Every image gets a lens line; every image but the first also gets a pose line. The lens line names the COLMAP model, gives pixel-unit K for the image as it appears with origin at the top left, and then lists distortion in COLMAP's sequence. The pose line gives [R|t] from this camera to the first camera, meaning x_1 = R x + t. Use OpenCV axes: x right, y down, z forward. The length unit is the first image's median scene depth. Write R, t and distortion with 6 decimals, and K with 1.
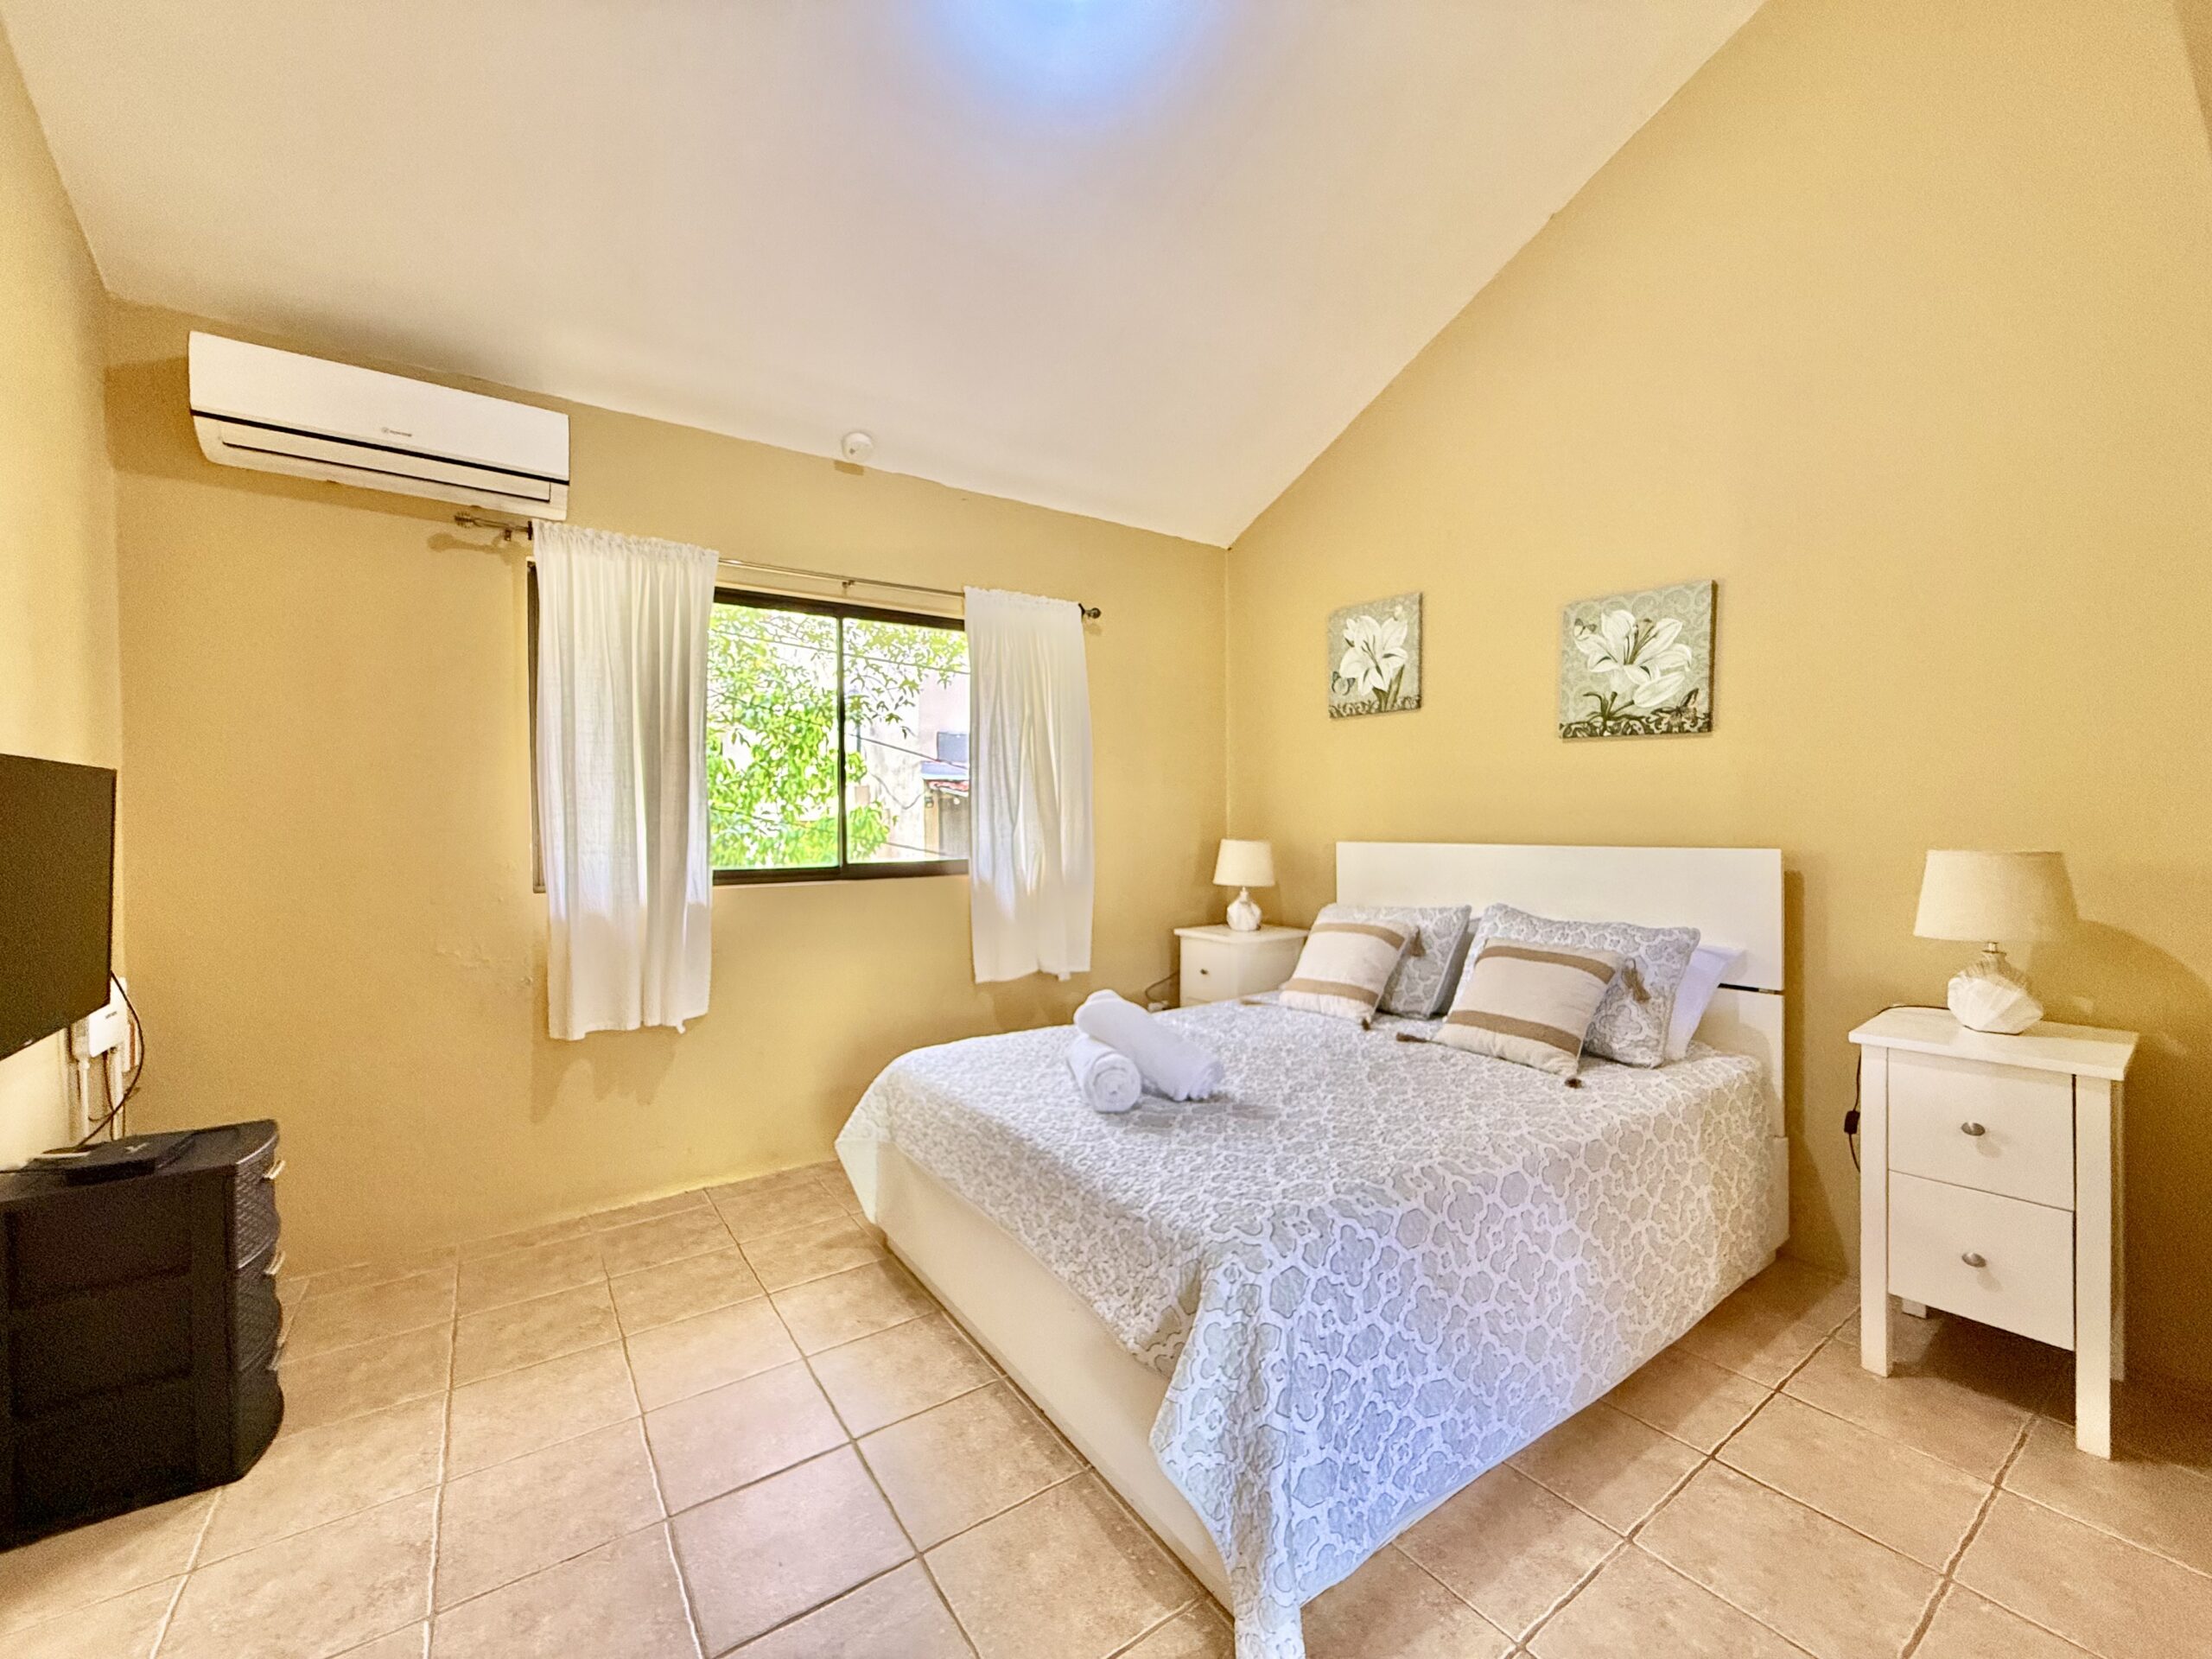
lens RADIAL K [[882.6, 0, 1105.3], [0, 882.6, 833.9], [0, 0, 1]] dist [-0.002589, 0.000773]
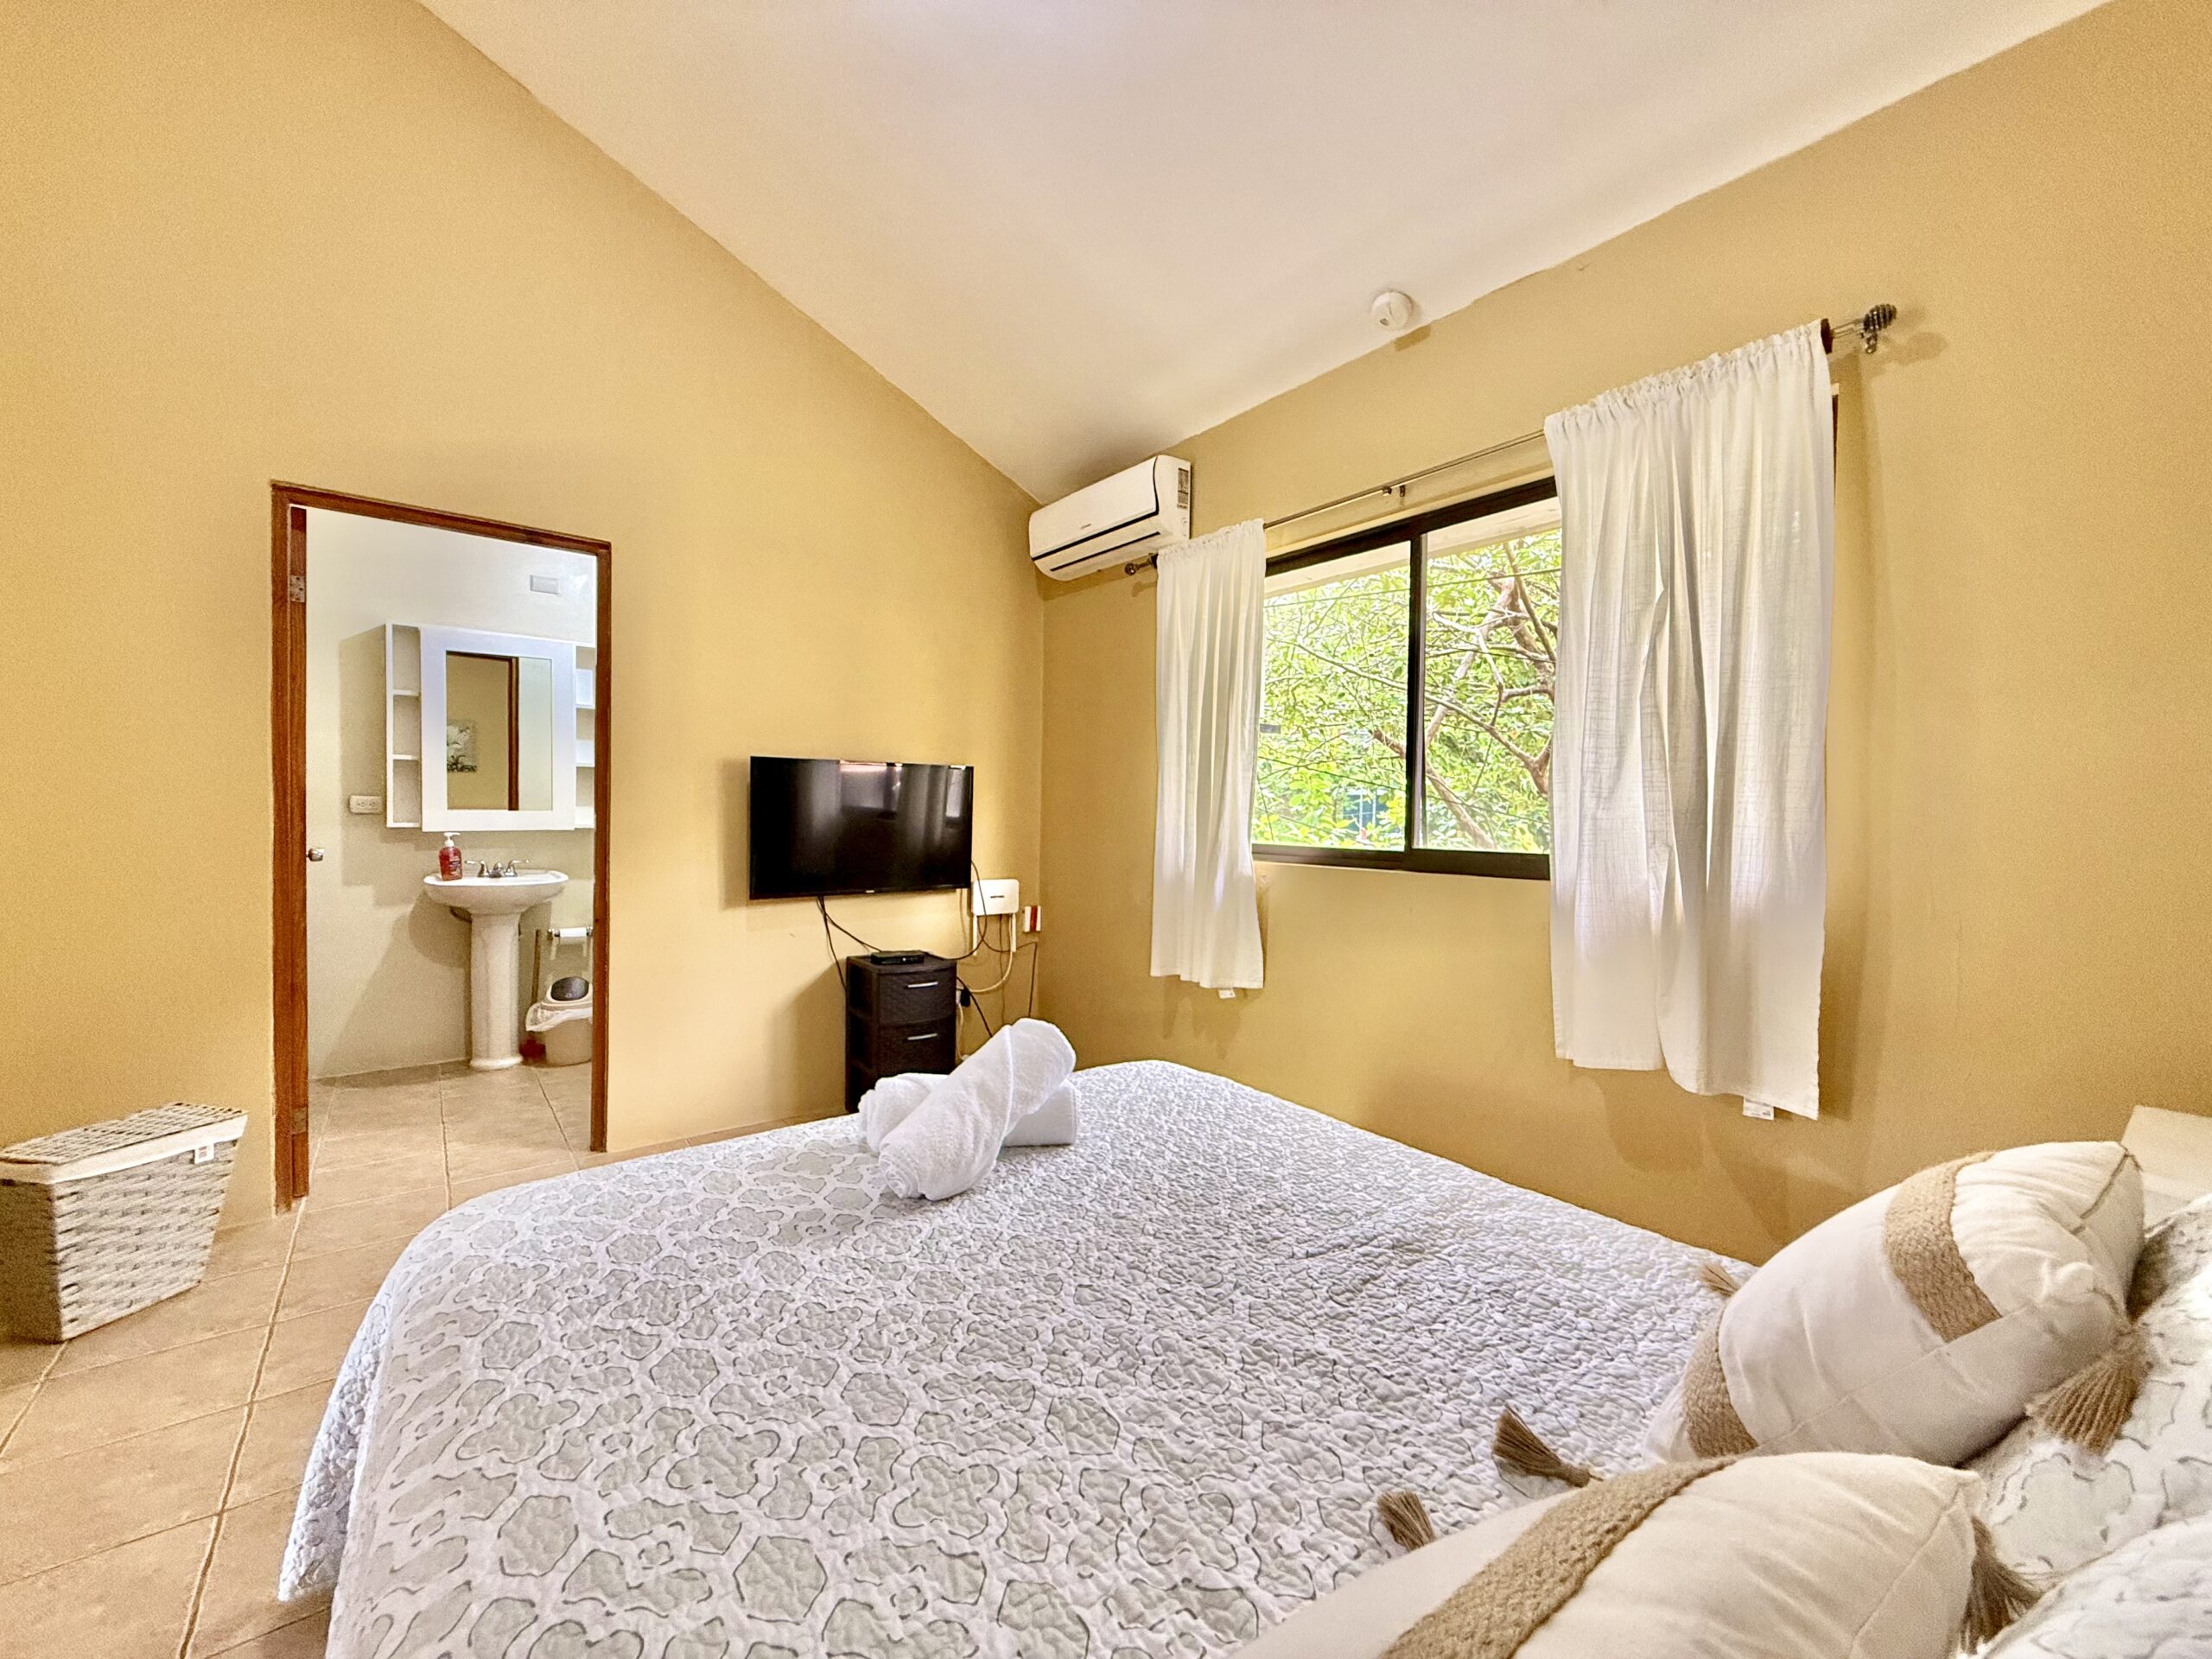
lens RADIAL K [[882.6, 0, 1105.3], [0, 882.6, 833.9], [0, 0, 1]] dist [-0.002589, 0.000773]
pose [[0.056448, 0.032065, -0.997890, 0.528891], [-0.028192, 0.999137, 0.030510, 0.004407], [0.998007, 0.026410, 0.057304, 0.765420]]
